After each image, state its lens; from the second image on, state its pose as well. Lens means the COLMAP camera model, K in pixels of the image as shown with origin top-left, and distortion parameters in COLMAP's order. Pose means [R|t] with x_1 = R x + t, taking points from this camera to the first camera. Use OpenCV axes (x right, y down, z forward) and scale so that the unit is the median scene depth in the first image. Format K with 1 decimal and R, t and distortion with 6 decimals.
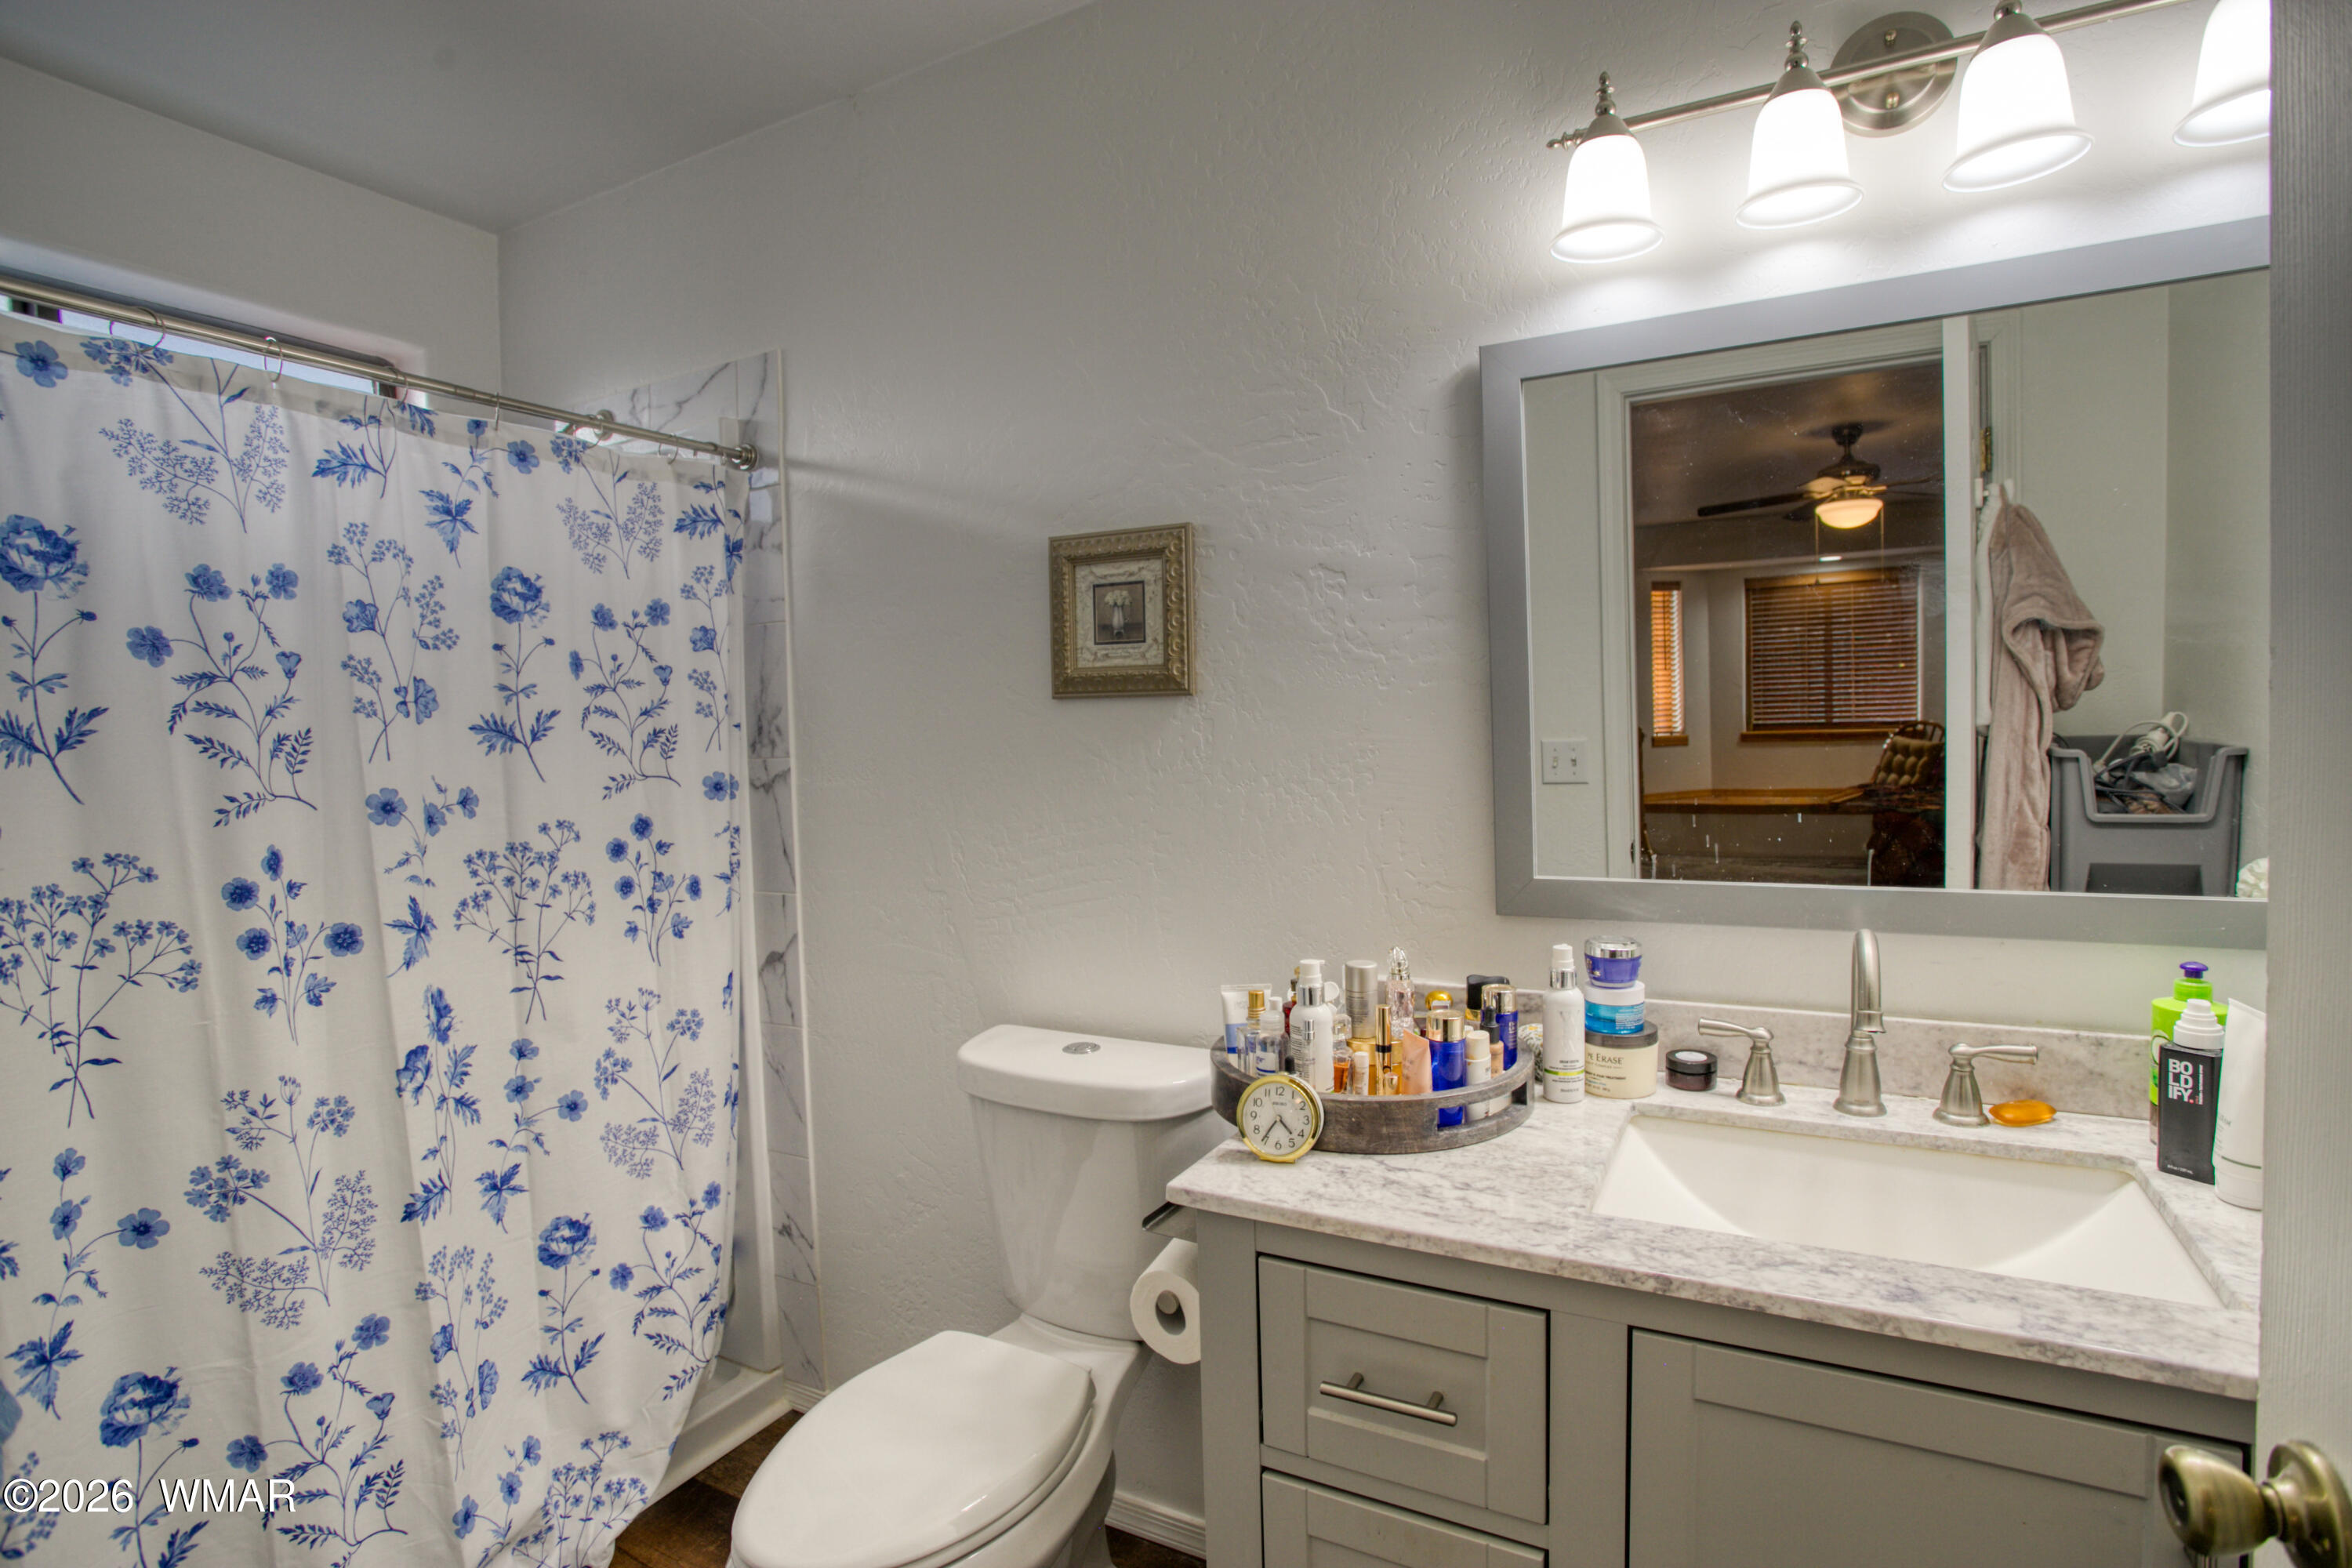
lens RADIAL K [[1159.1, 0, 1187.8], [0, 1159.1, 777.0], [0, 0, 1]] dist [-0.075805, 0.033130]
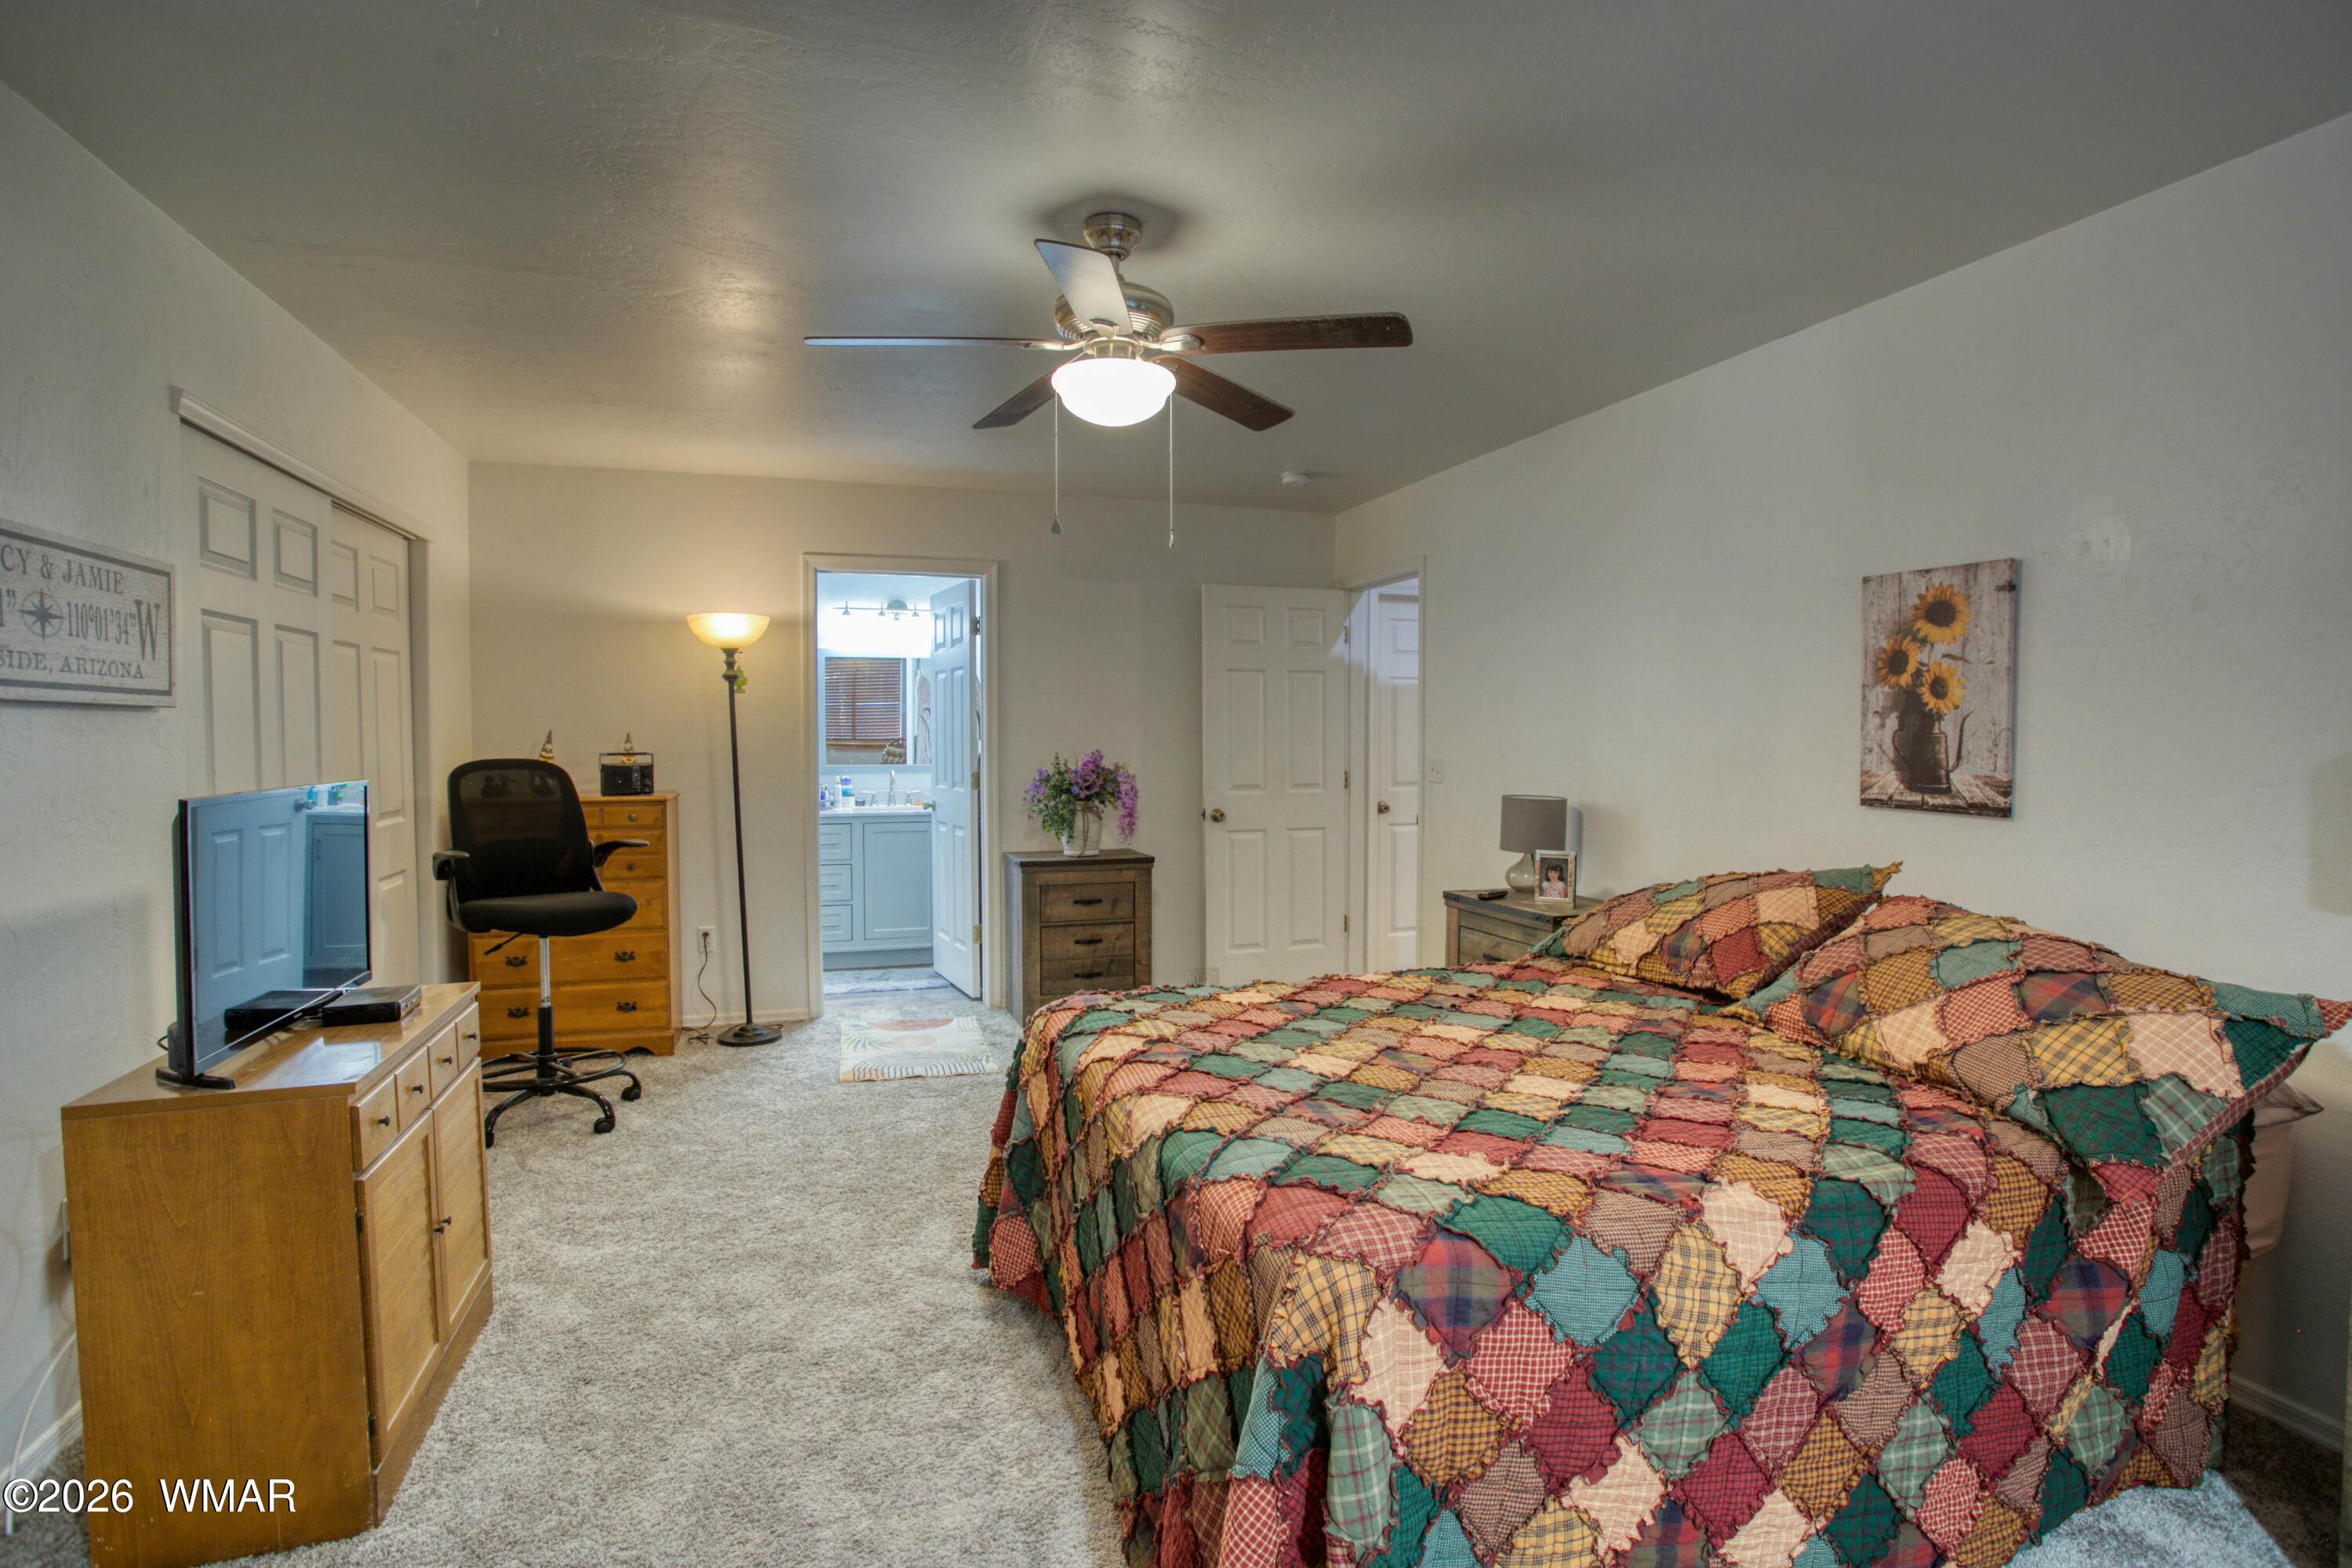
lens RADIAL K [[1159.1, 0, 1187.8], [0, 1159.1, 777.0], [0, 0, 1]] dist [-0.075805, 0.033130]
pose [[0.685388, -0.003082, 0.728172, -2.247353], [0.012875, 0.999886, -0.007886, 0.206590], [-0.728065, 0.014780, 0.685349, -3.497891]]
